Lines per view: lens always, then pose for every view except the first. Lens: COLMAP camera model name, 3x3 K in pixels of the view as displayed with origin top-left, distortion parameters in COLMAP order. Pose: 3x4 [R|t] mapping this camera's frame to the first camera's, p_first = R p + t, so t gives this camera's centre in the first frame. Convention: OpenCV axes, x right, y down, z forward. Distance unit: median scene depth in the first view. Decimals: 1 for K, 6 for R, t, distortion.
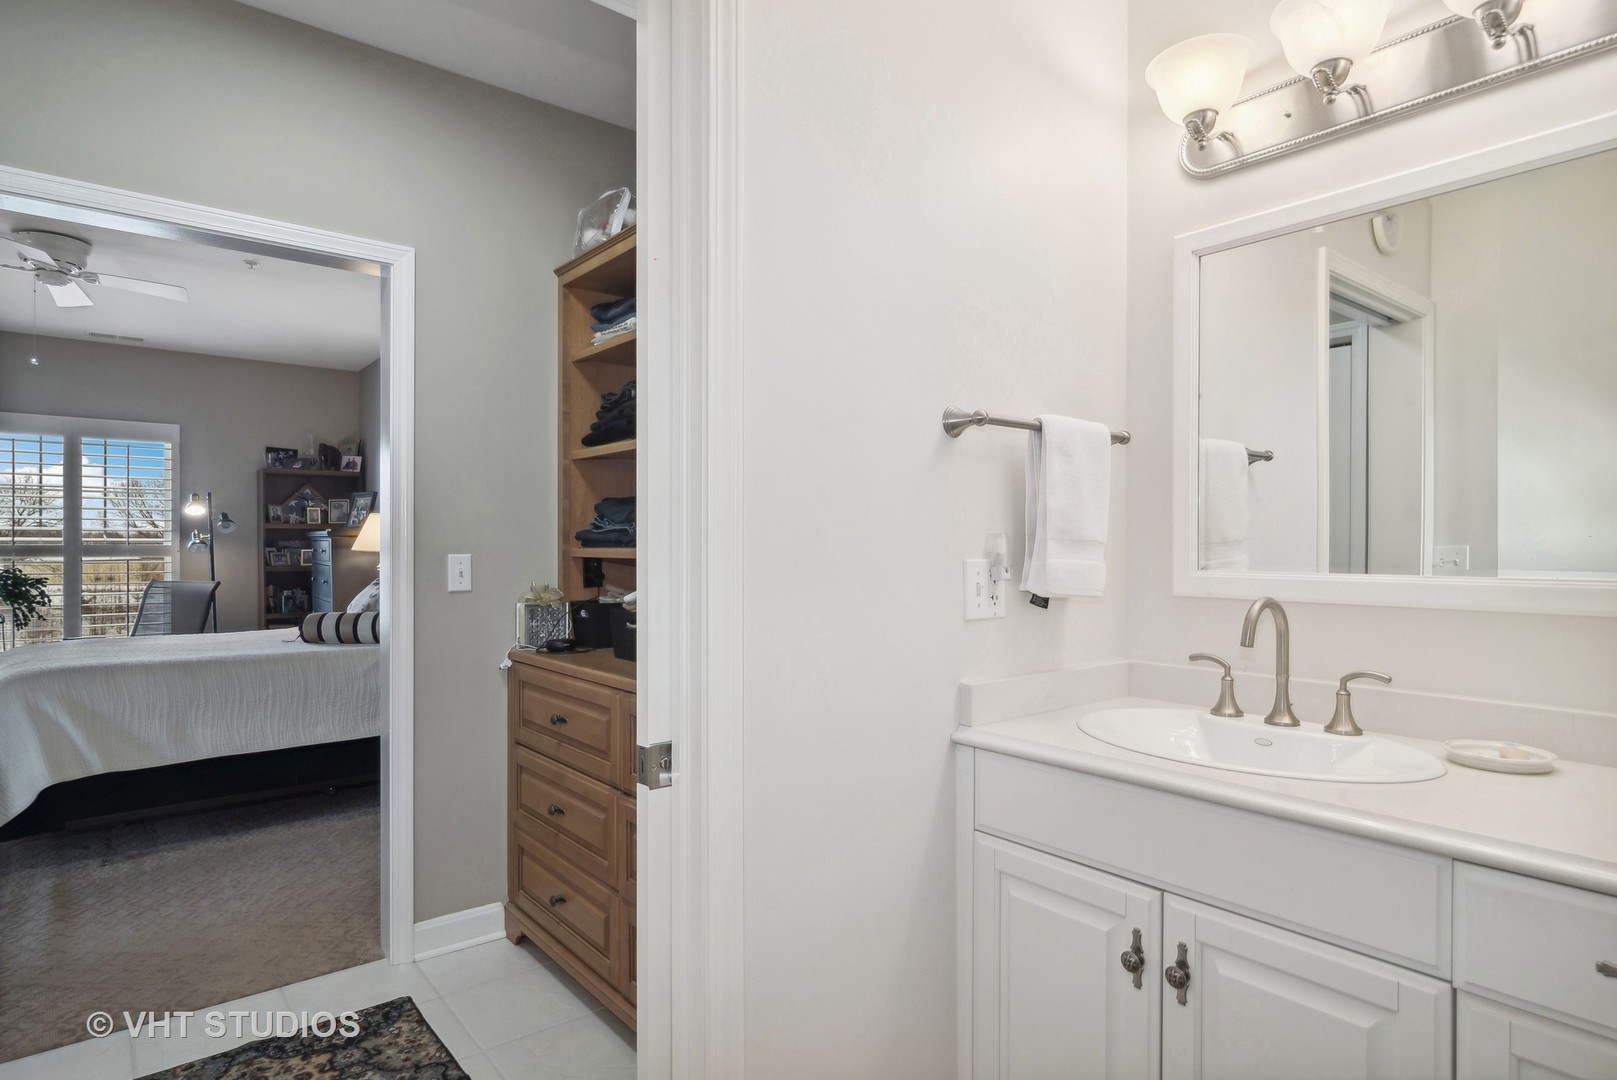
lens RADIAL K [[869.9, 0, 810.6], [0, 869.9, 541.5], [0, 0, 1]] dist [-0.005193, 0.001365]
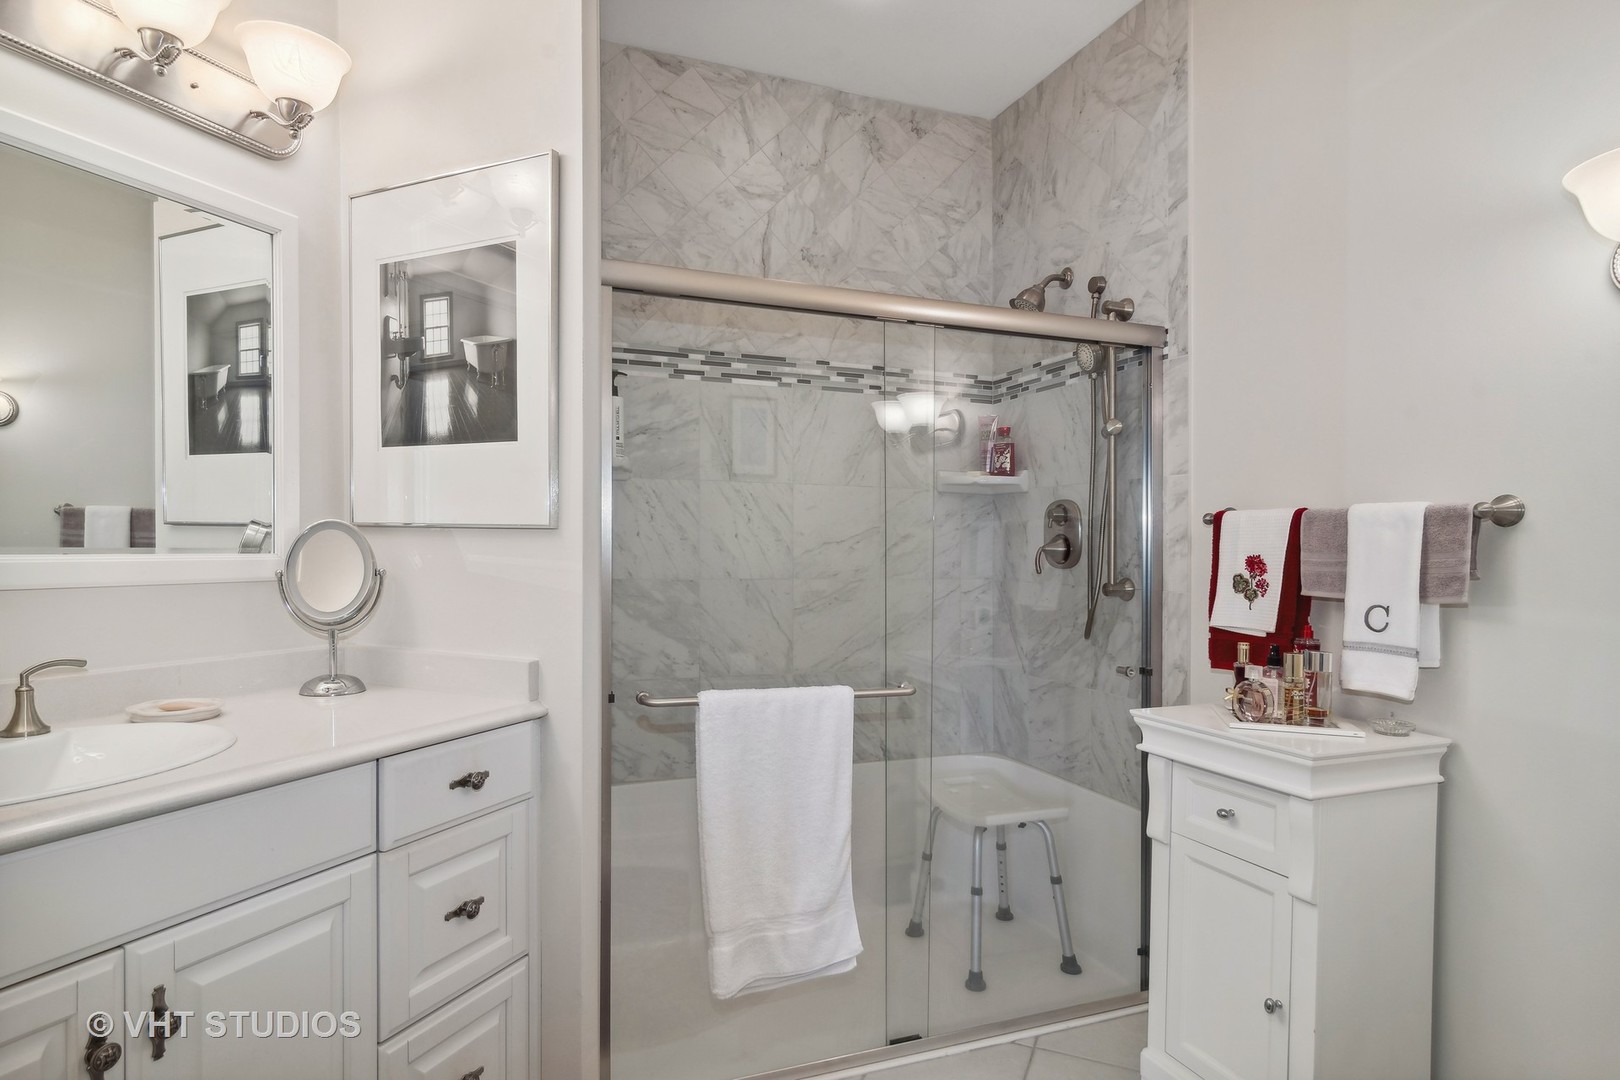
lens RADIAL K [[871.5, 0, 802.0], [0, 871.5, 542.3], [0, 0, 1]] dist [-0.005193, 0.001365]
pose [[-0.440496, 0.003831, 0.897747, -0.431548], [-0.004146, 0.999972, -0.006301, 0.025069], [-0.897745, -0.006498, -0.440467, 0.582753]]
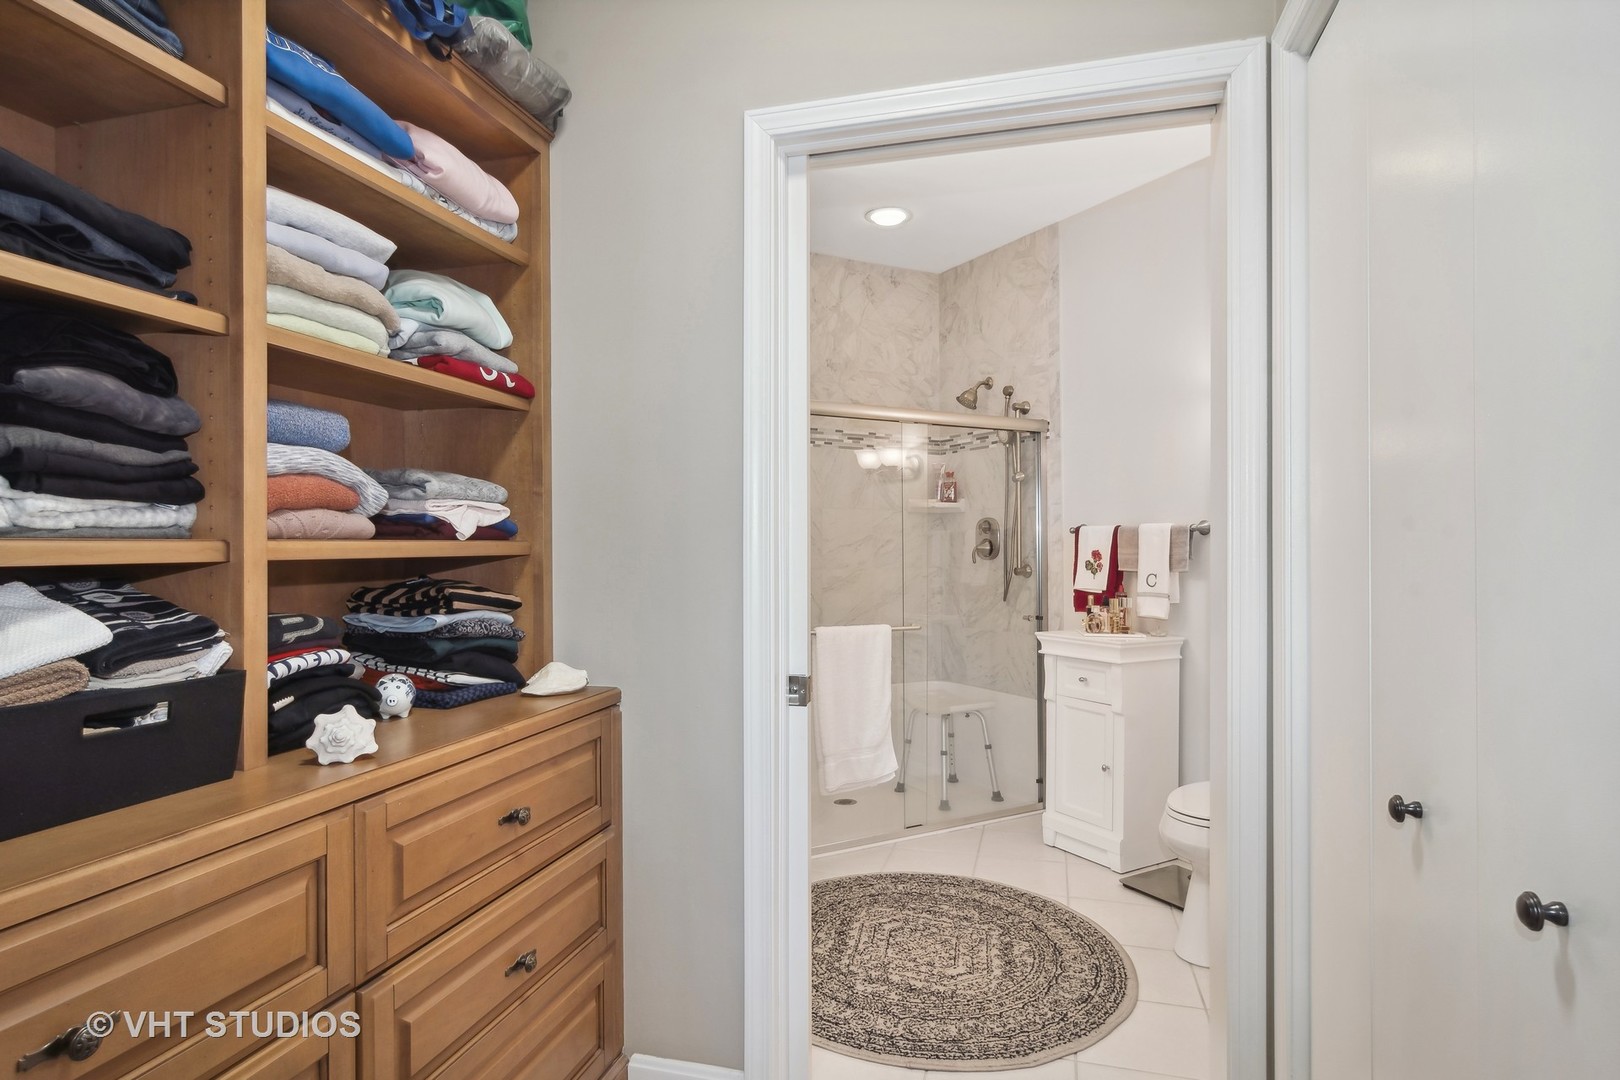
lens RADIAL K [[871.5, 0, 818.9], [0, 871.5, 546.3], [0, 0, 1]] dist [-0.005193, 0.001365]
pose [[-0.576526, 0.006301, 0.817055, -0.645336], [0.008803, 0.999960, -0.001500, 0.023308], [-0.817031, 0.006328, -0.576558, 0.854937]]
